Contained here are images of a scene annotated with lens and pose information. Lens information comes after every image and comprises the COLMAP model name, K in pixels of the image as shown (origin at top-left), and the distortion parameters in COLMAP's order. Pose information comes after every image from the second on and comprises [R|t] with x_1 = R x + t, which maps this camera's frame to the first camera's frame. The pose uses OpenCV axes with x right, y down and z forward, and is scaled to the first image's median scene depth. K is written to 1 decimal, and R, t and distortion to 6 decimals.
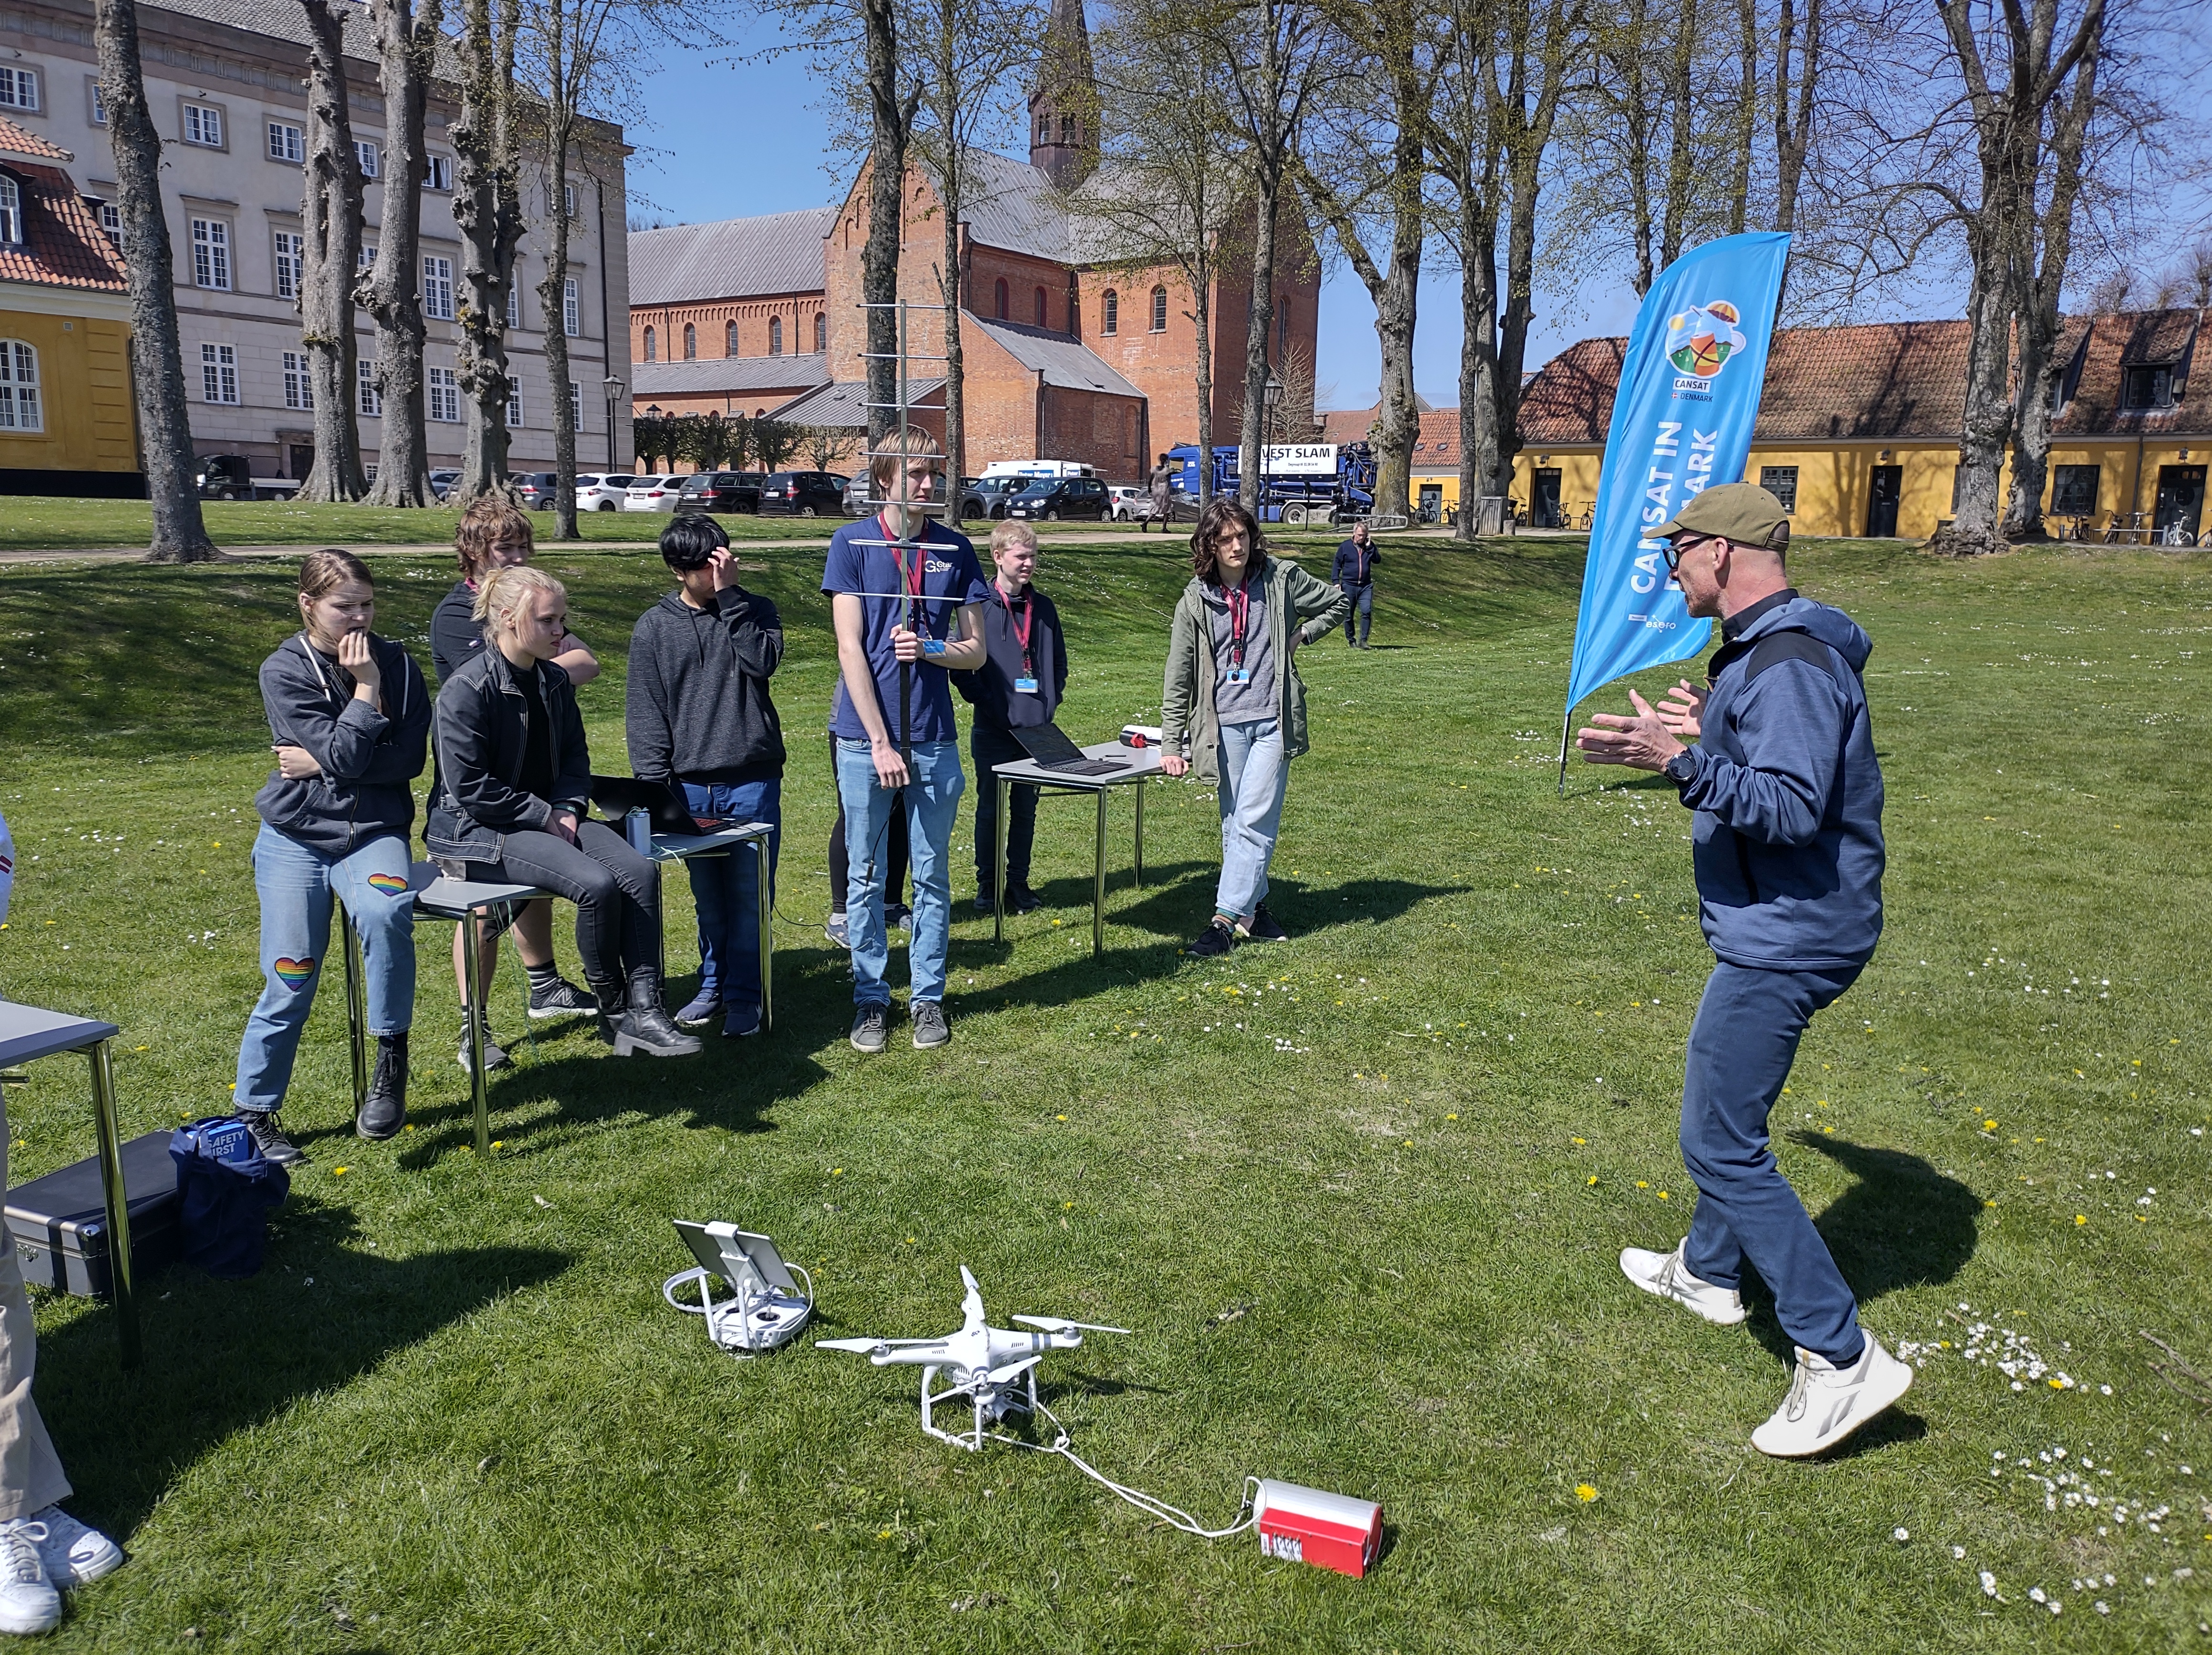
lens RADIAL K [[1649.7, 0, 1112.0], [0, 1649.7, 822.0], [0, 0, 1]] dist [0.047173, -0.045444]
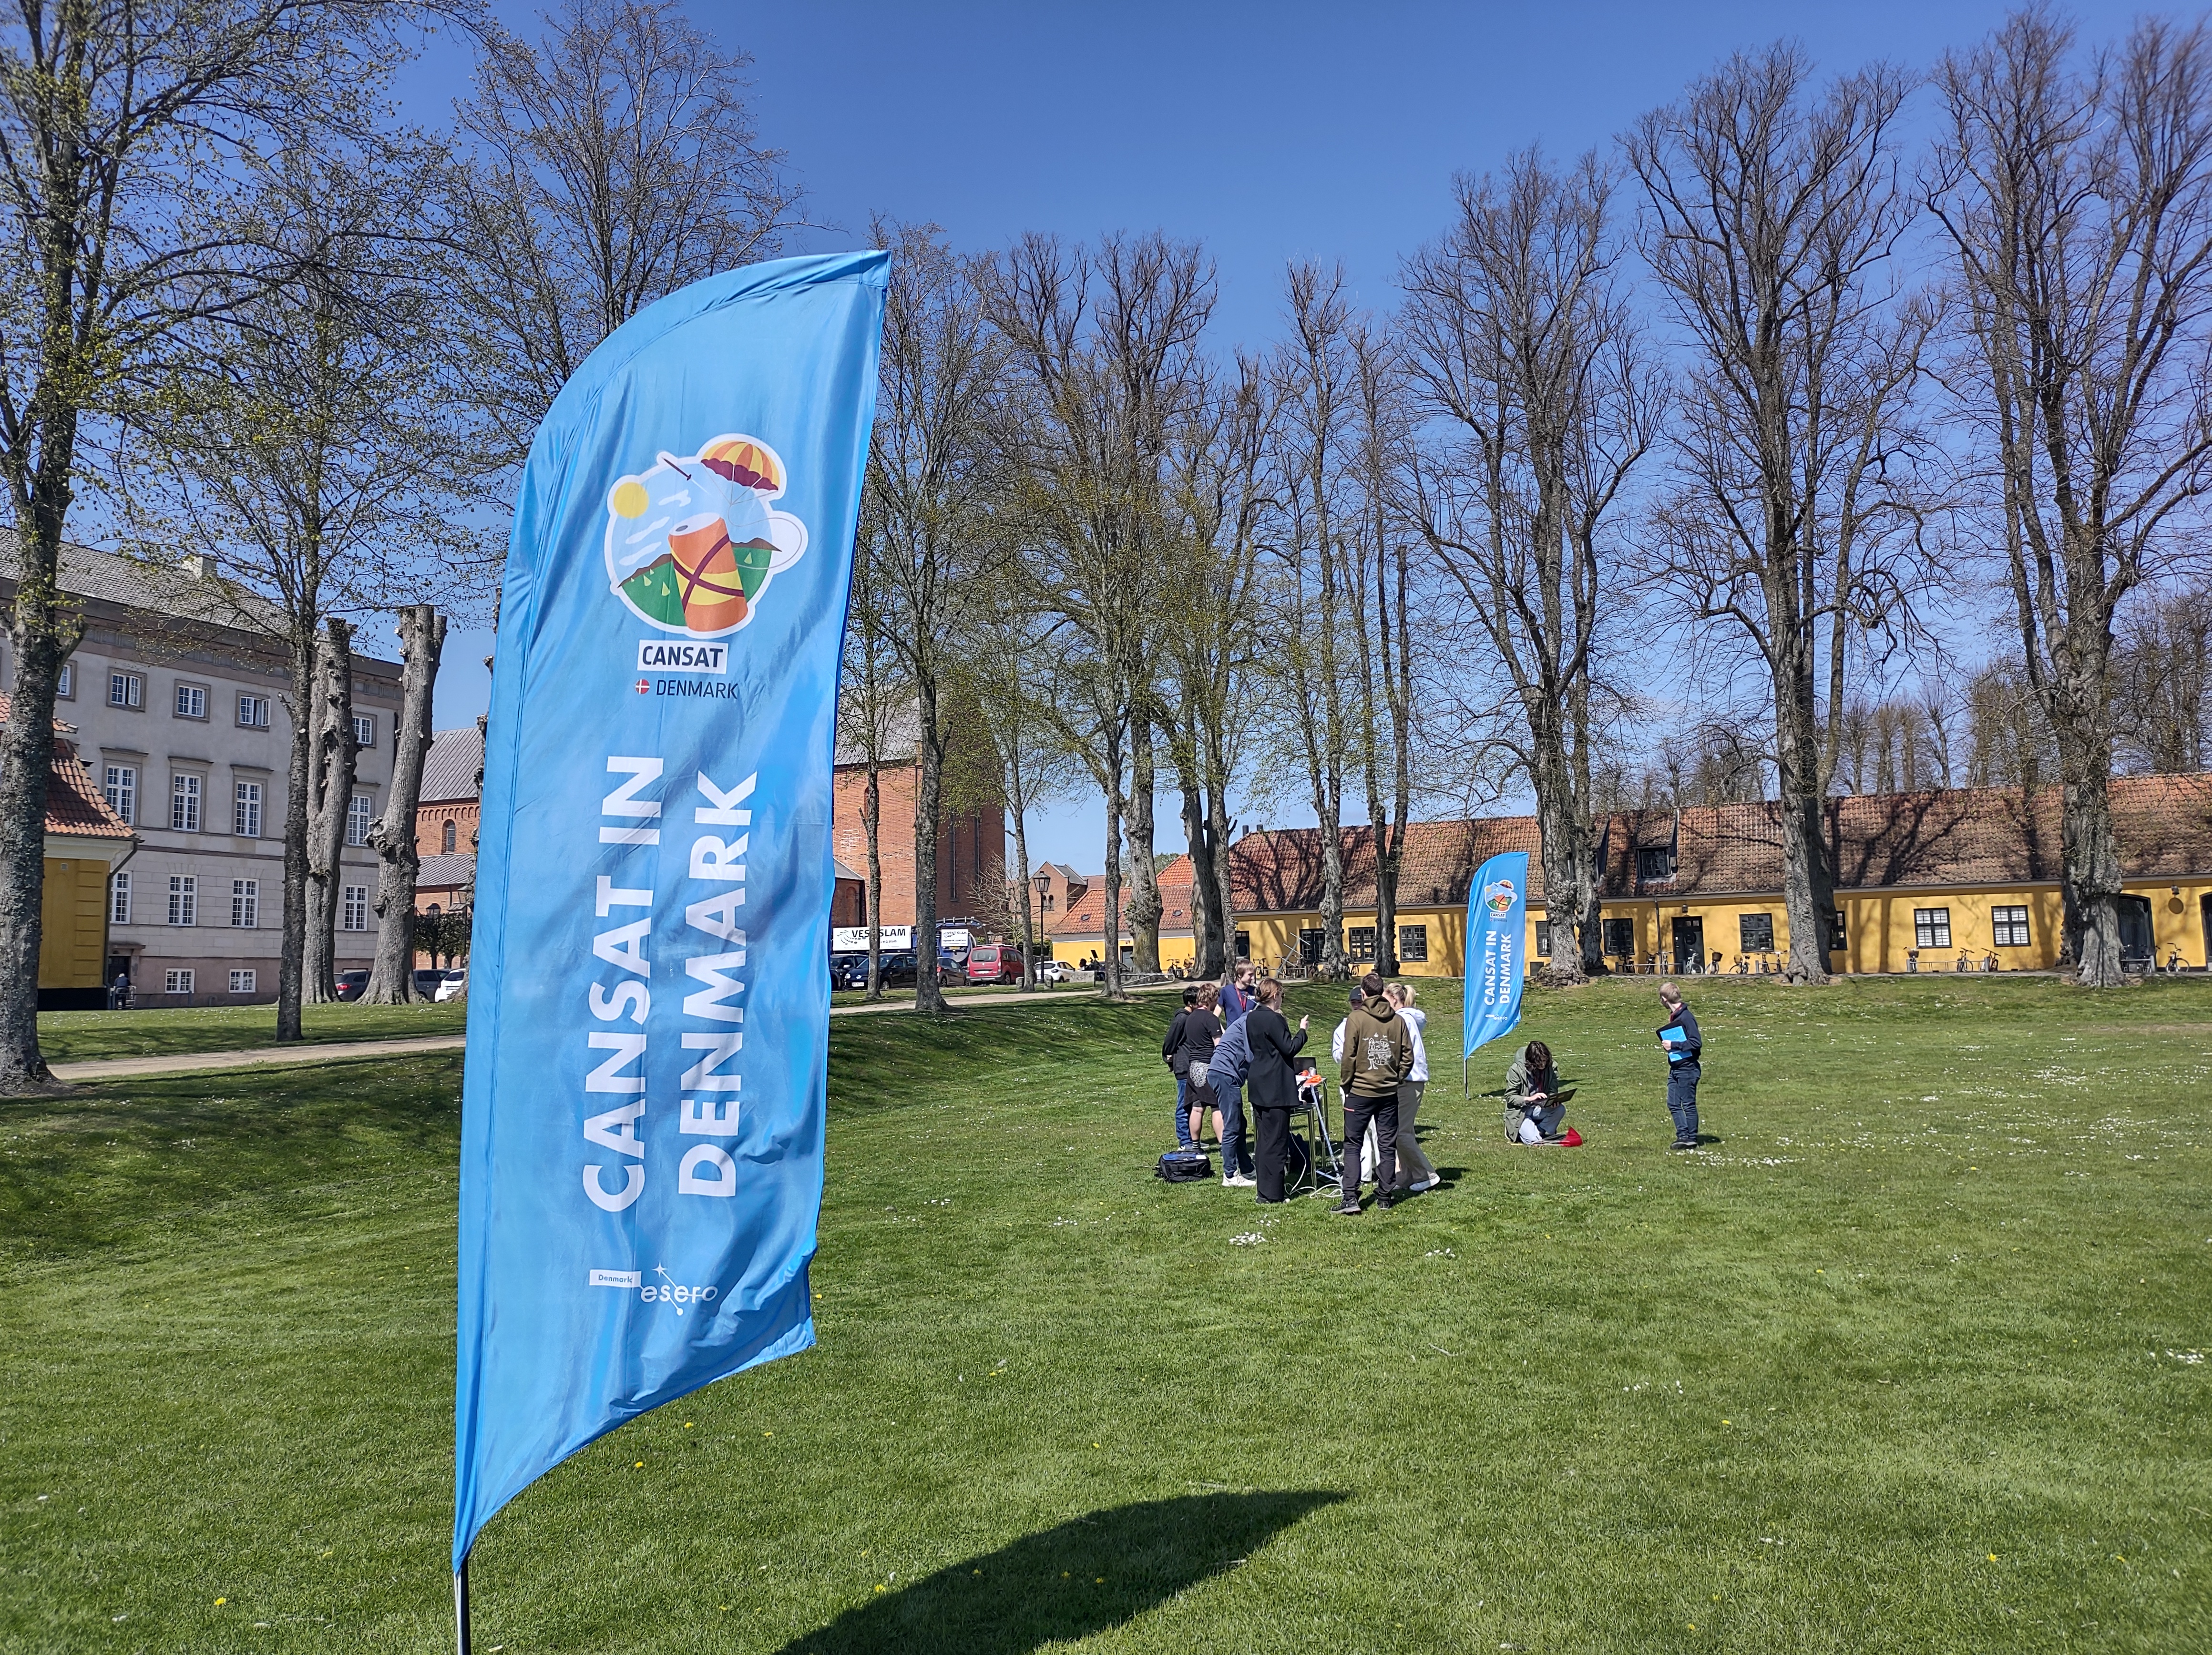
lens RADIAL K [[1649.7, 0, 1131.8], [0, 1649.7, 812.9], [0, 0, 1]] dist [0.047173, -0.045444]
pose [[0.970810, -0.018947, 0.239101, -0.187768], [0.084713, 0.959713, -0.267907, 0.047629], [-0.224392, 0.280342, 0.933304, -0.291848]]
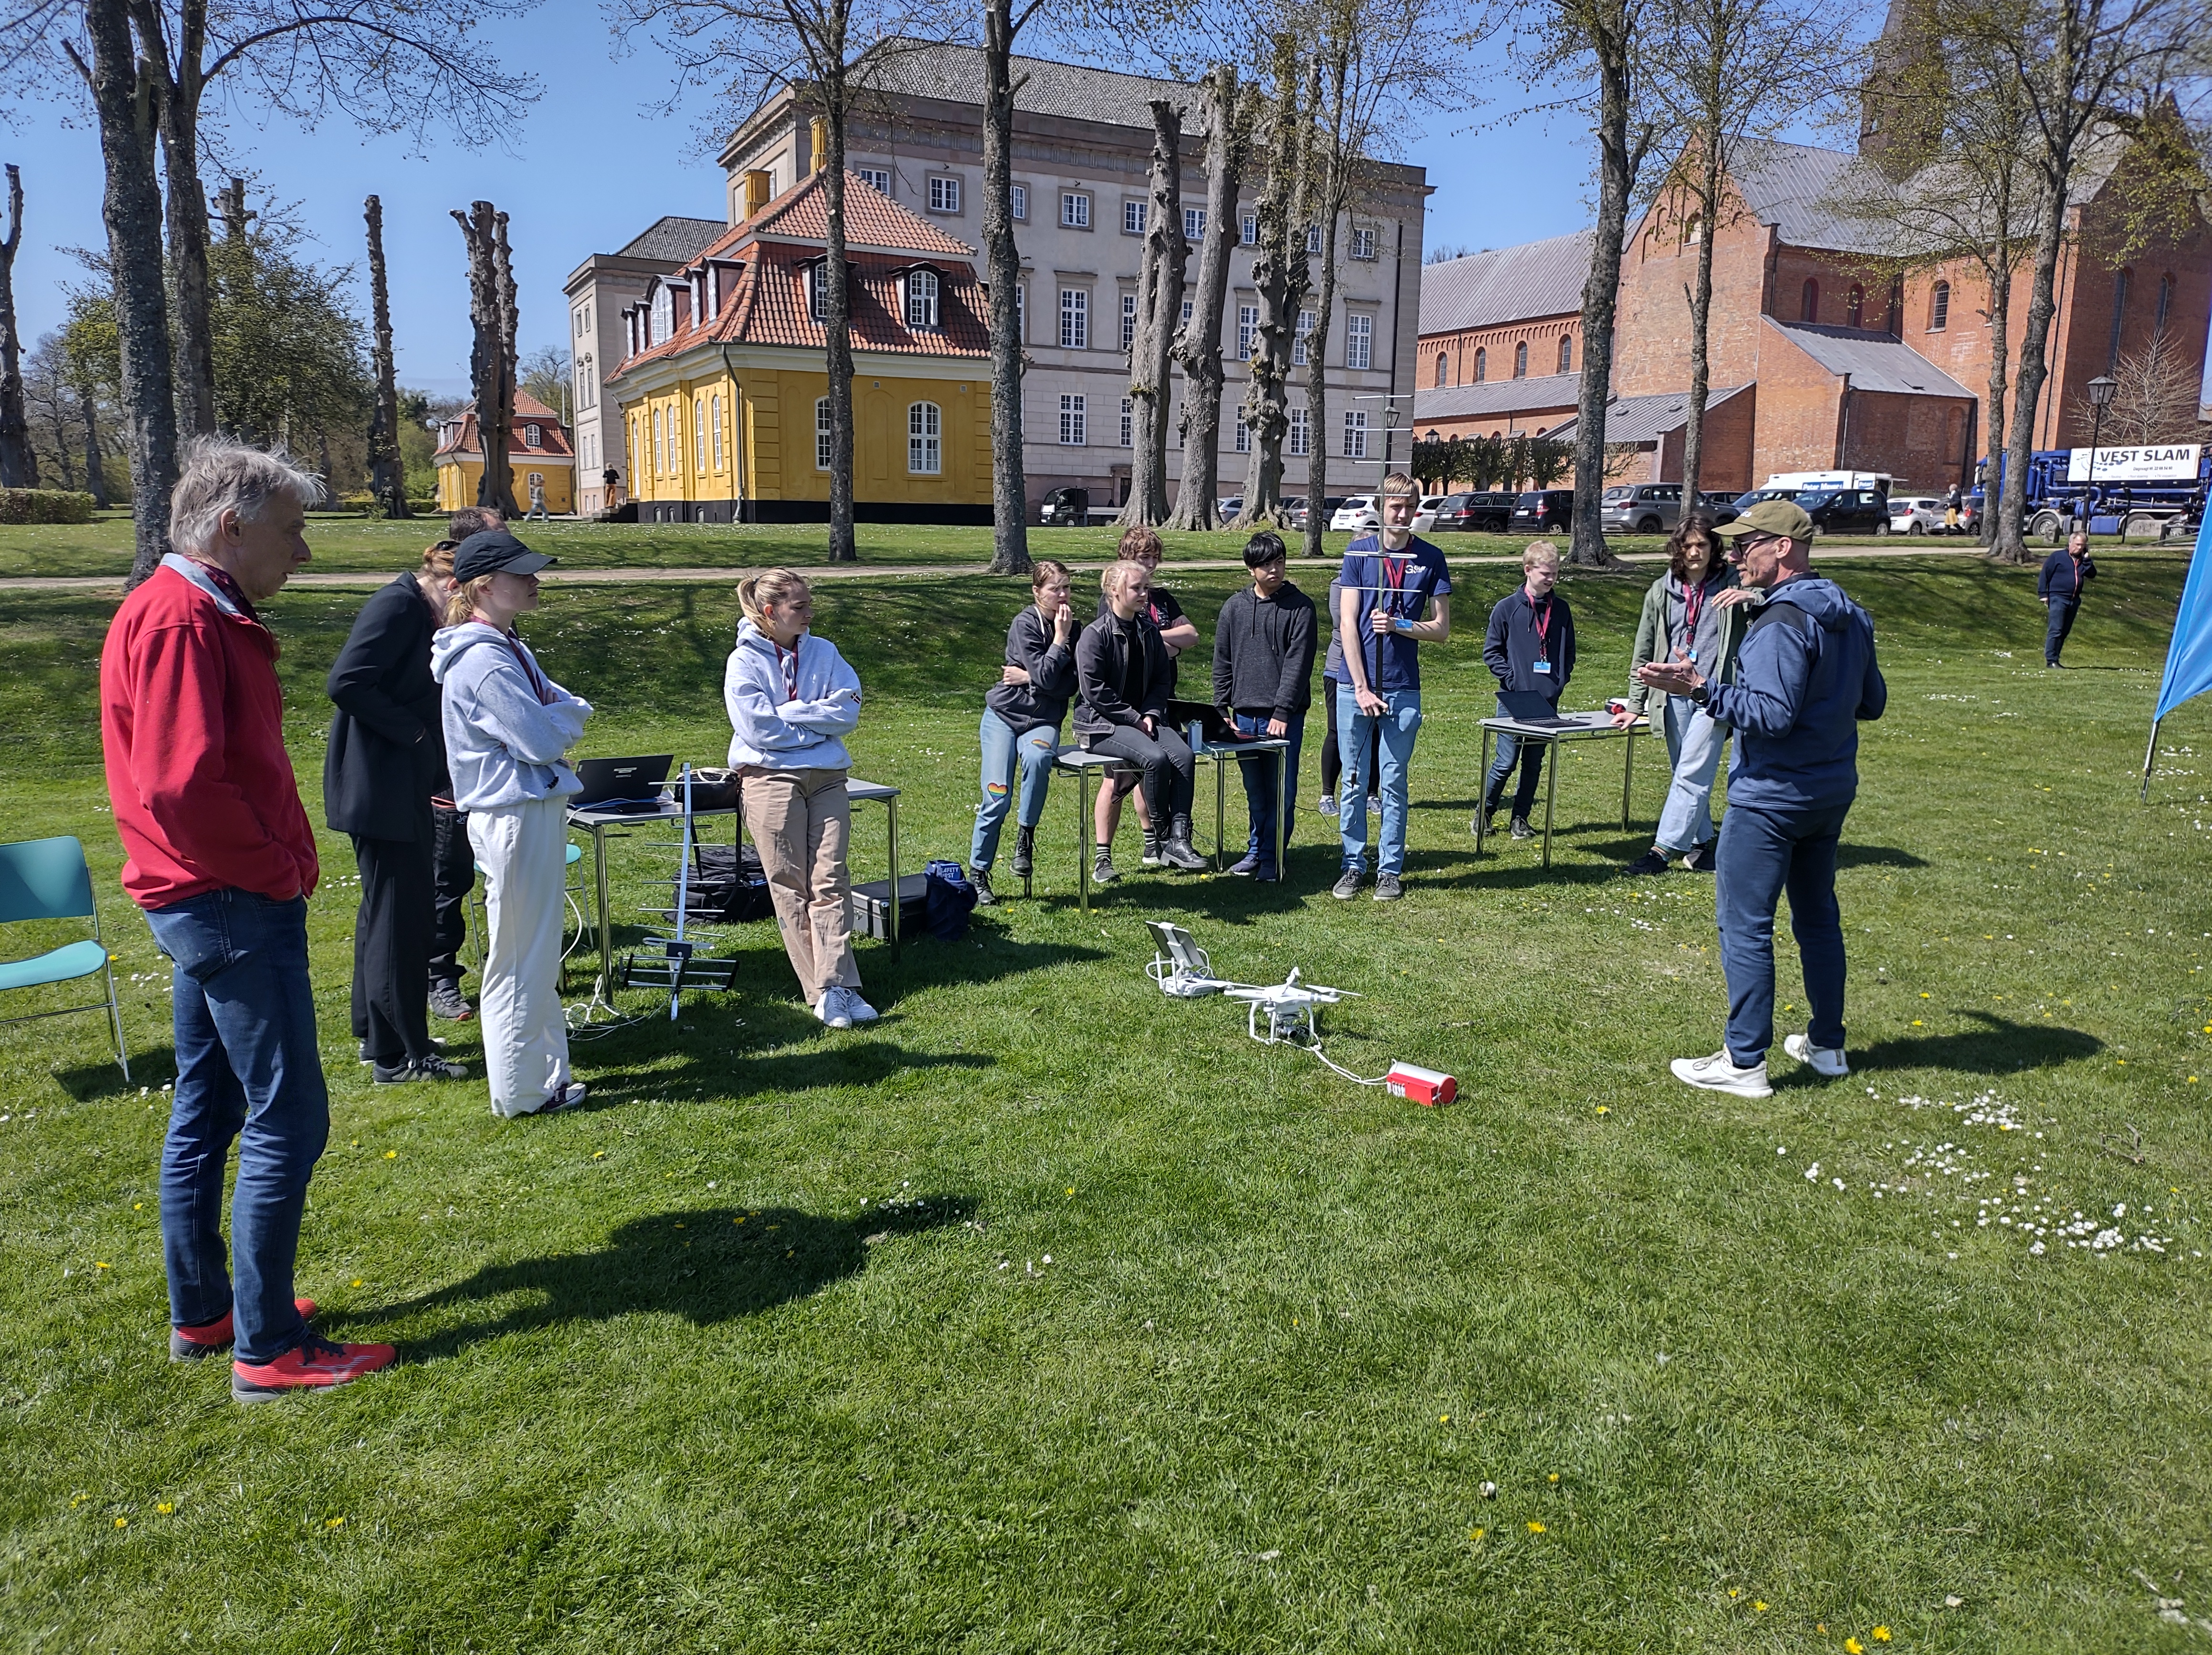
lens RADIAL K [[1648.1, 0, 1093.0], [0, 1648.1, 822.7], [0, 0, 1]] dist [0.047430, -0.042510]
pose [[0.890550, 0.071542, -0.449224, 0.044148], [-0.076076, 0.997070, 0.007976, 0.010927], [0.448478, 0.027072, 0.893384, -0.058516]]
